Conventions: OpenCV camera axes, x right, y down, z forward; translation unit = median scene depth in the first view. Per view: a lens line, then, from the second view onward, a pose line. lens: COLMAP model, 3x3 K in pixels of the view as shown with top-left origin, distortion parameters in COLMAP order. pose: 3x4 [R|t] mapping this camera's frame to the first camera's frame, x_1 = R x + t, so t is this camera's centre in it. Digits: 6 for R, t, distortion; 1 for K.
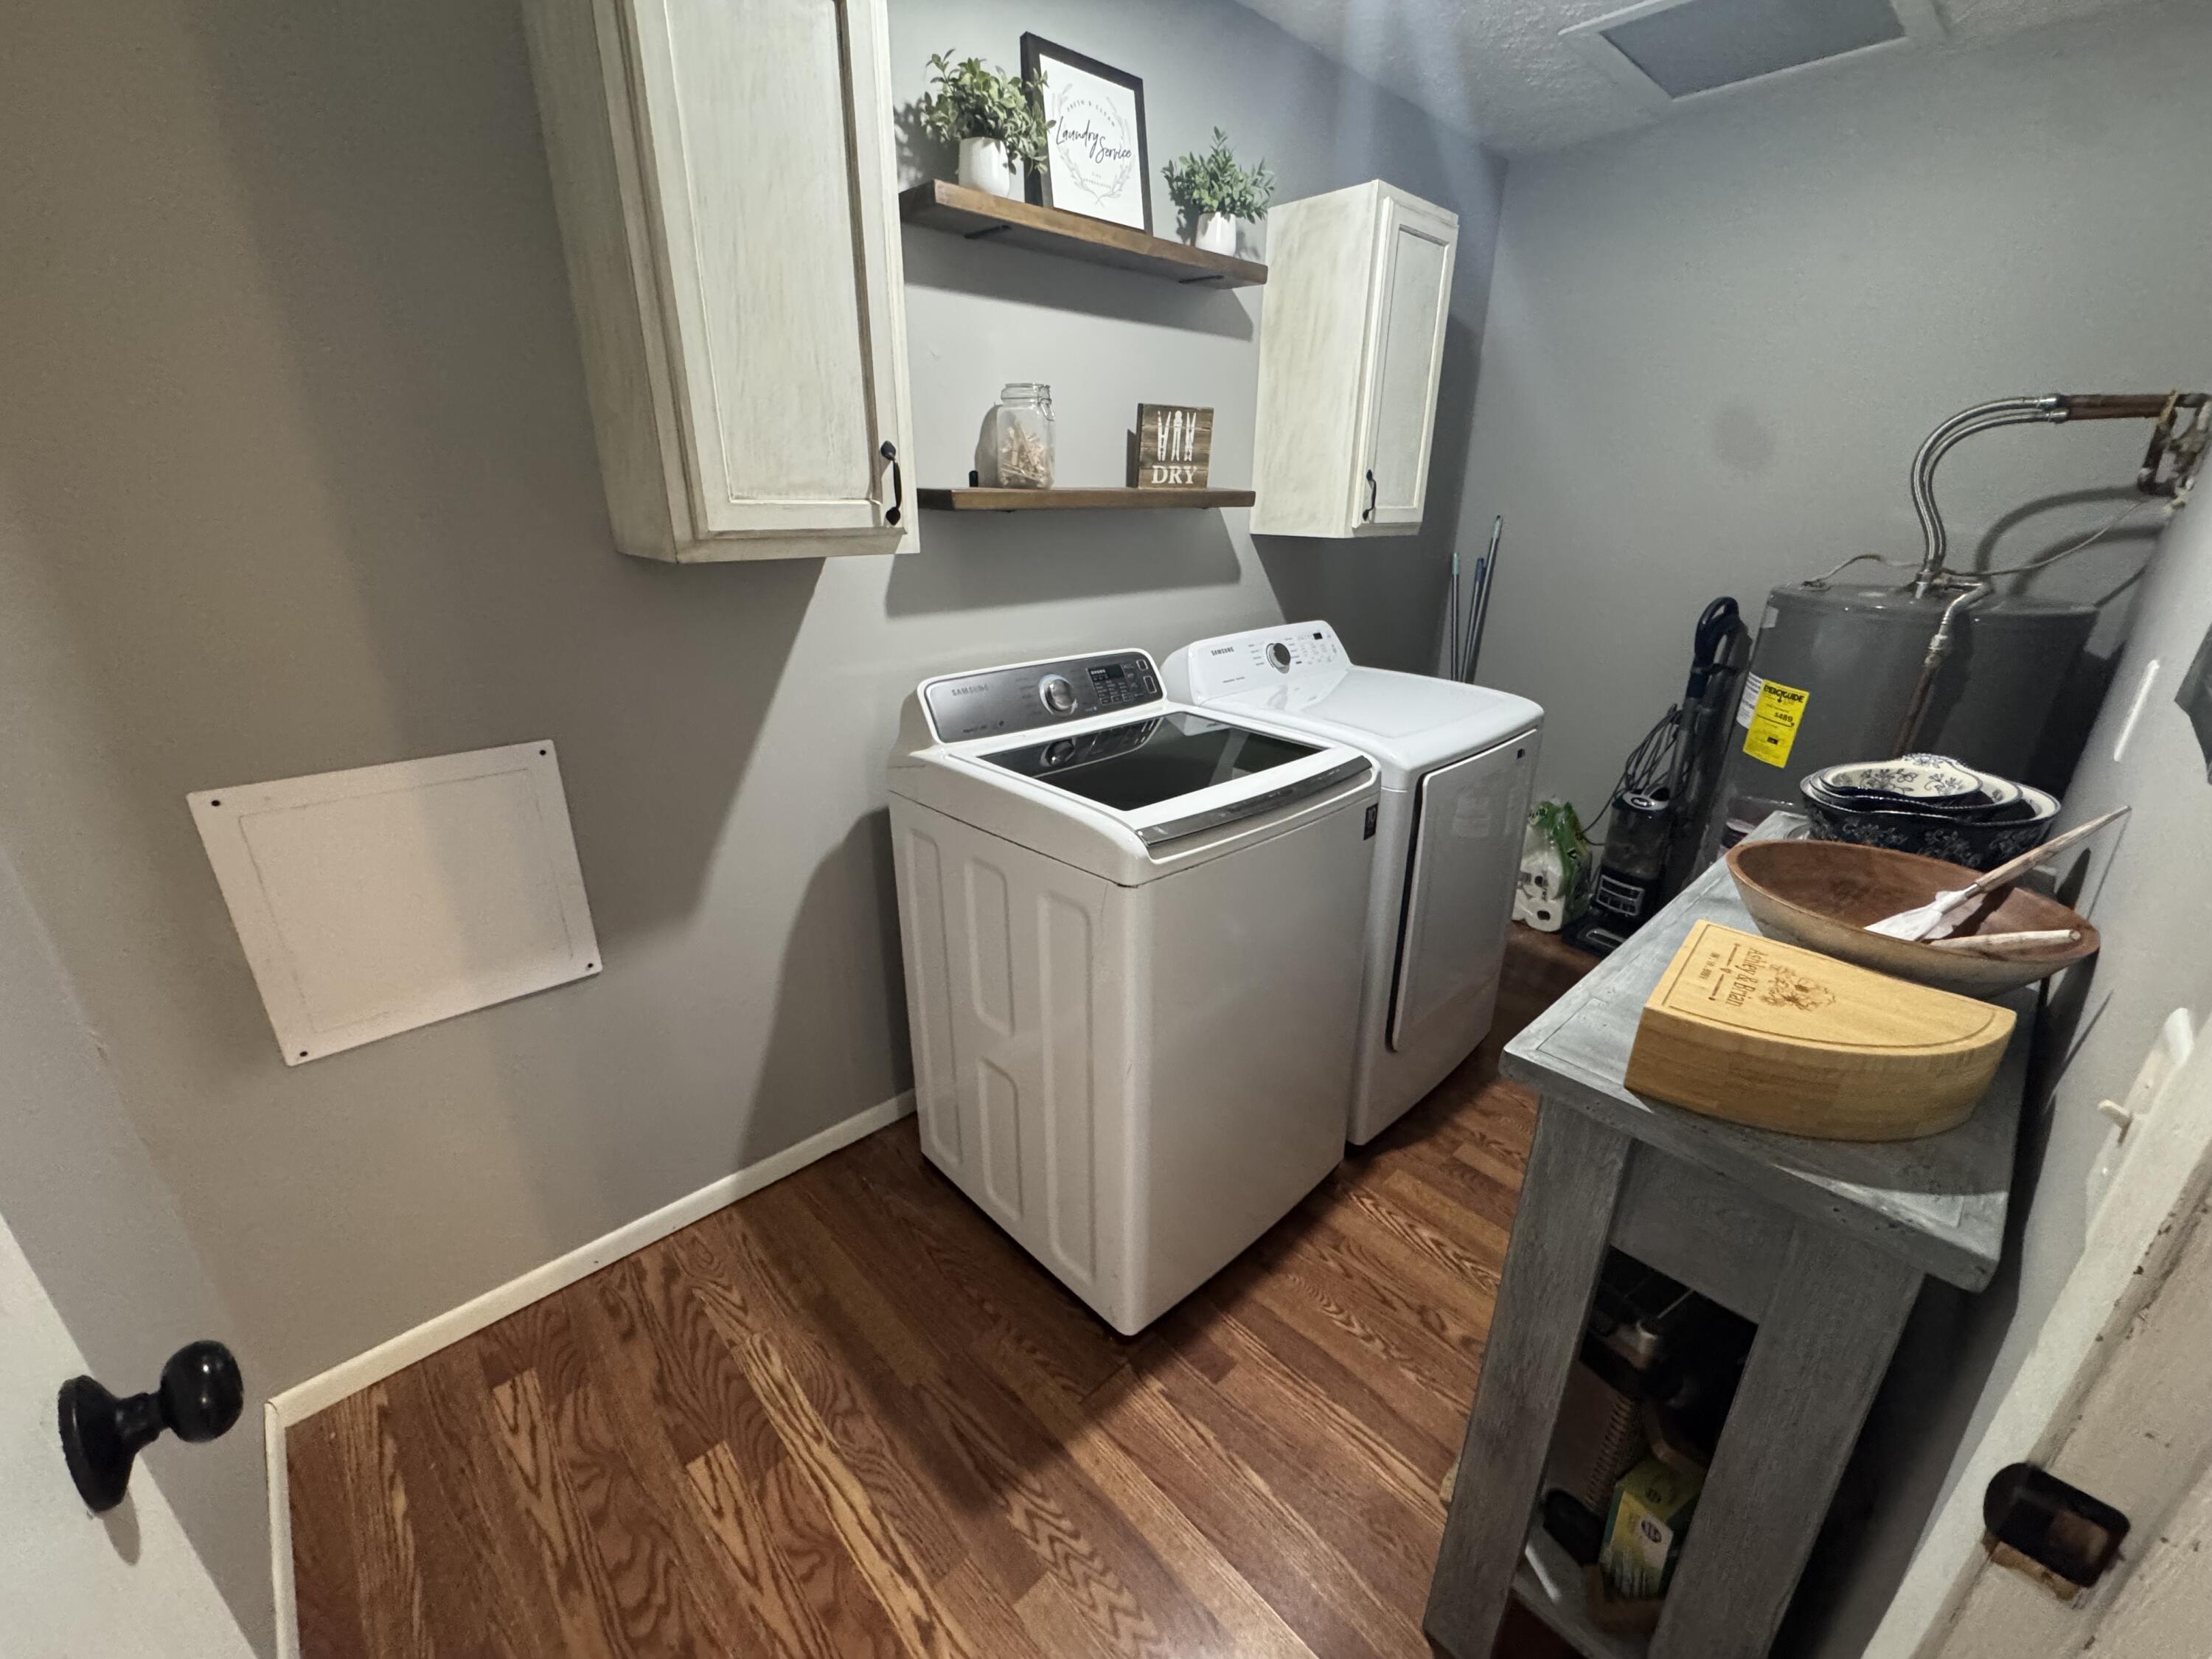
lens RADIAL K [[890.3, 0, 1108.3], [0, 890.3, 831.6], [0, 0, 1]] dist [-0.000858, 0.000231]
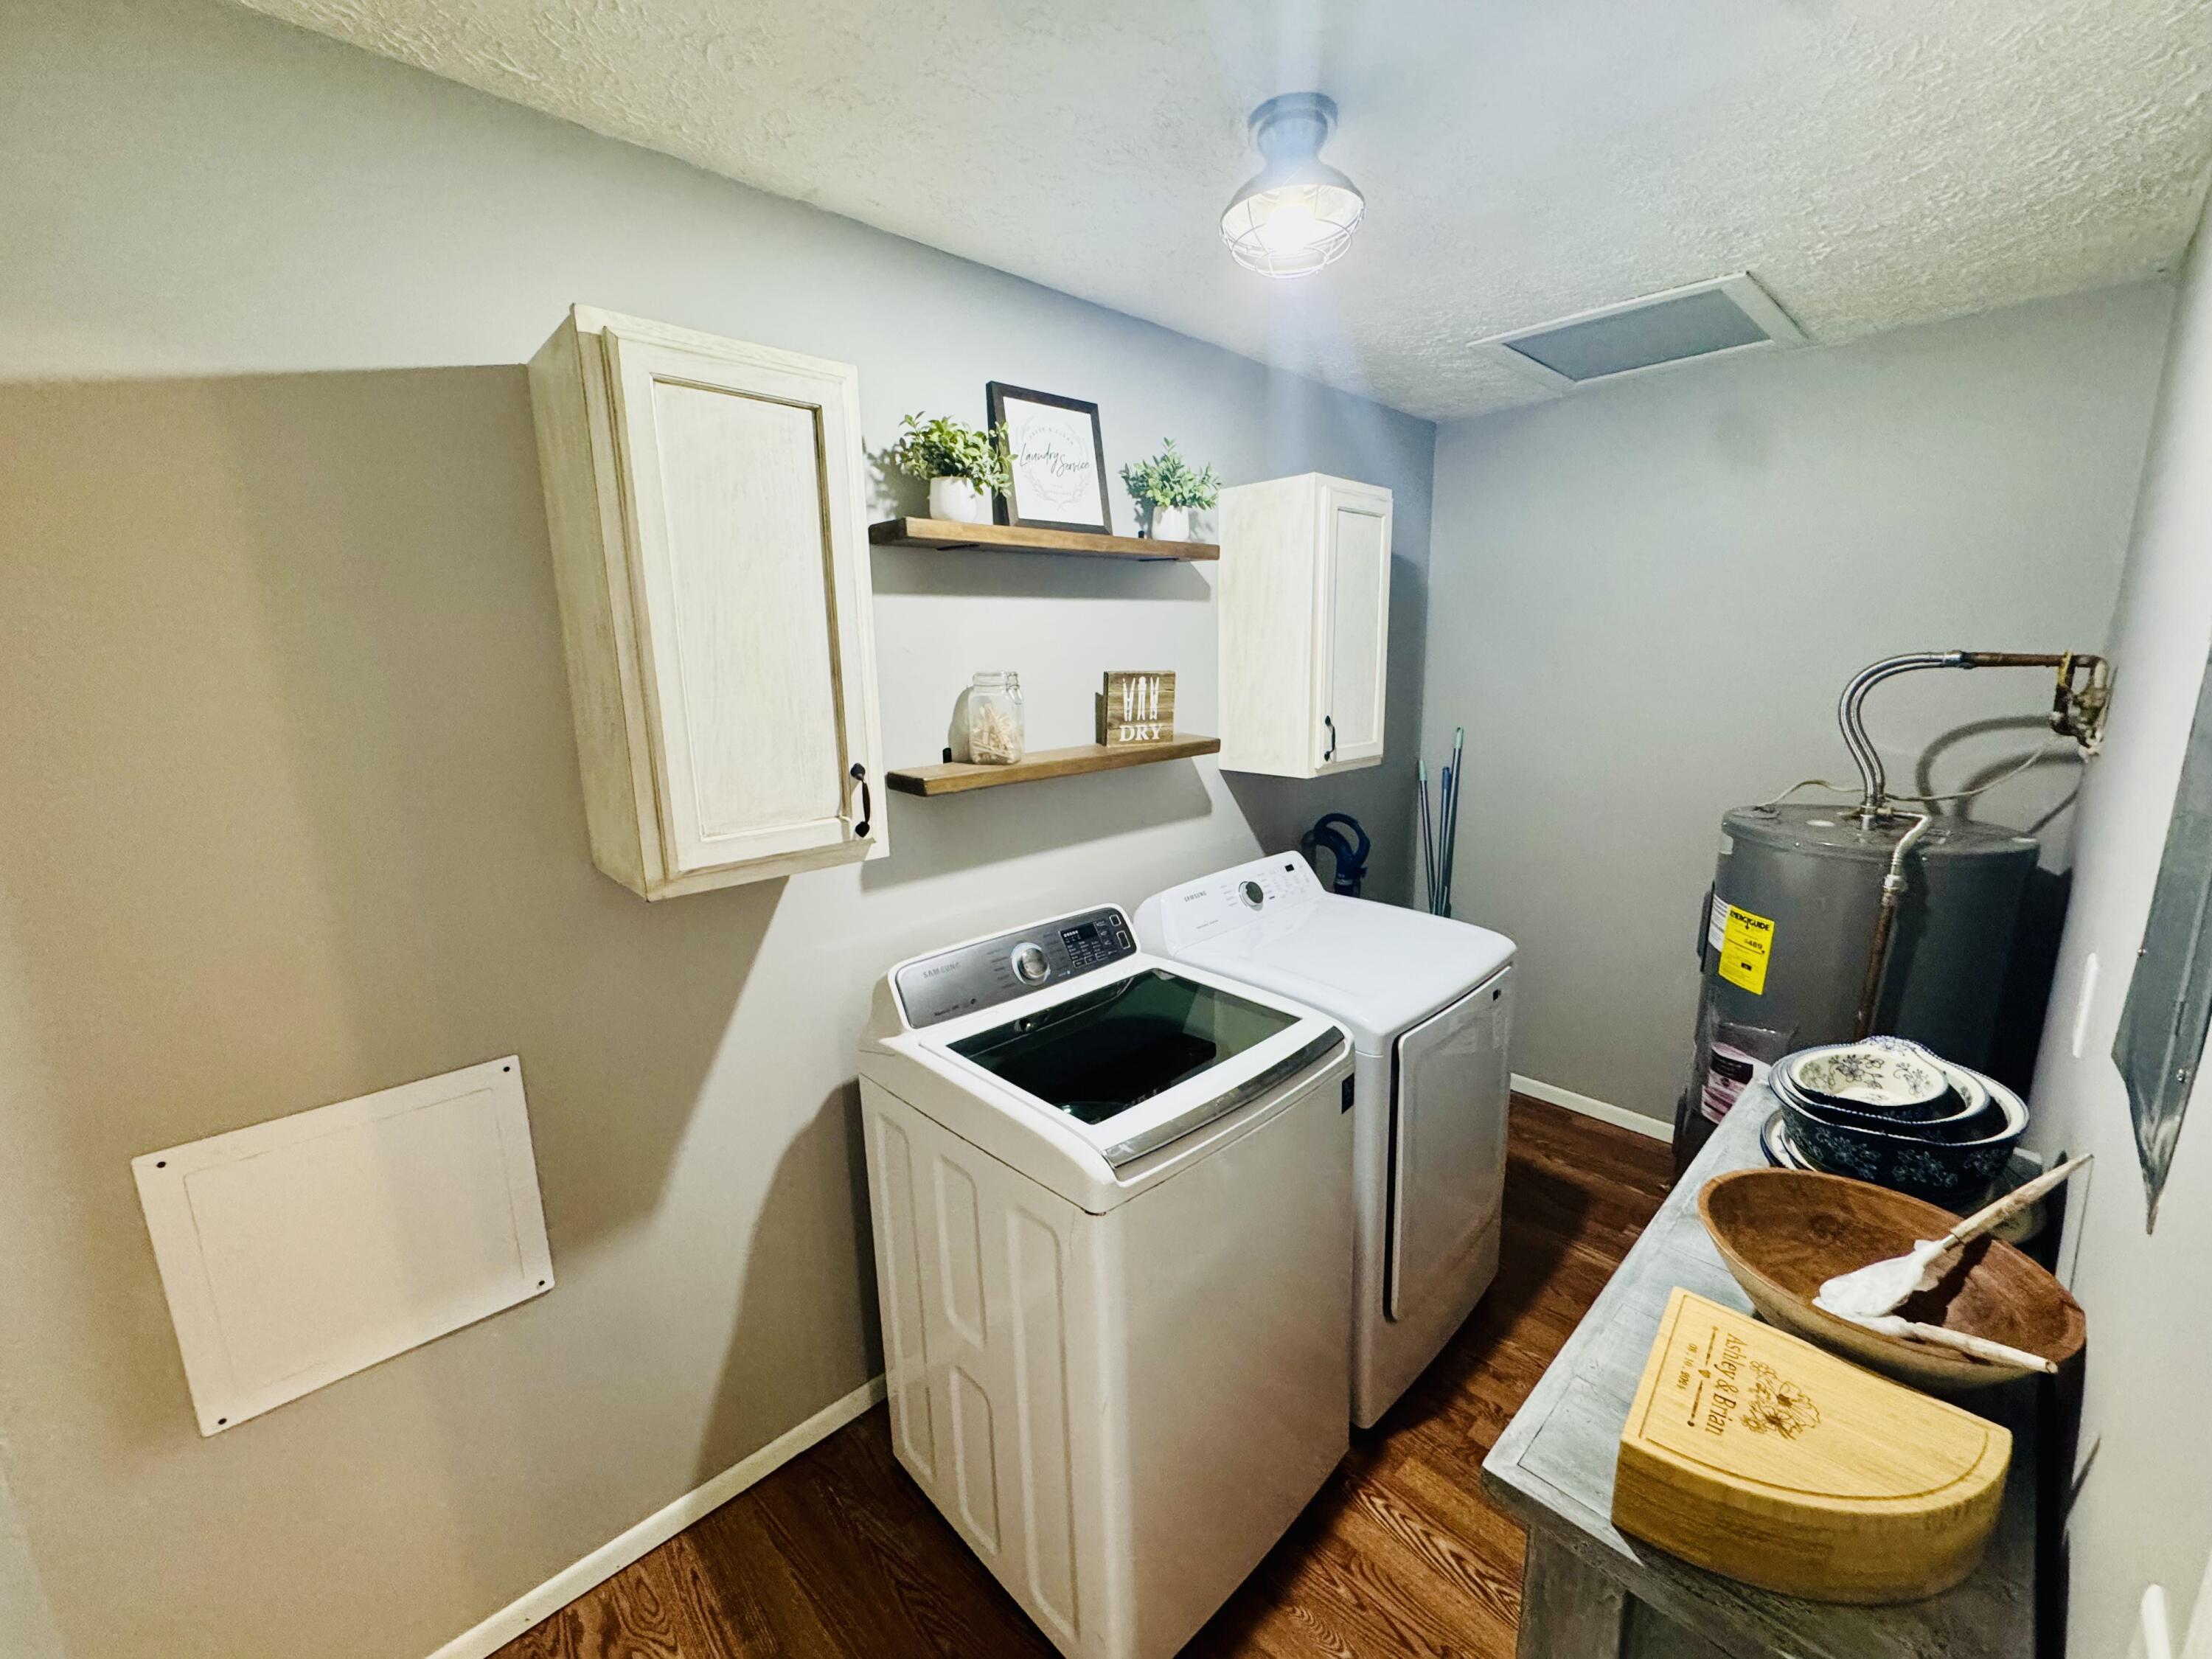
lens RADIAL K [[890.3, 0, 1109.2], [0, 890.3, 829.9], [0, 0, 1]] dist [-0.000858, 0.000231]
pose [[0.999529, -0.030091, 0.006039, 0.032320], [0.030673, 0.986104, -0.163275, -0.141722], [-0.001042, 0.163383, 0.986562, -0.020230]]
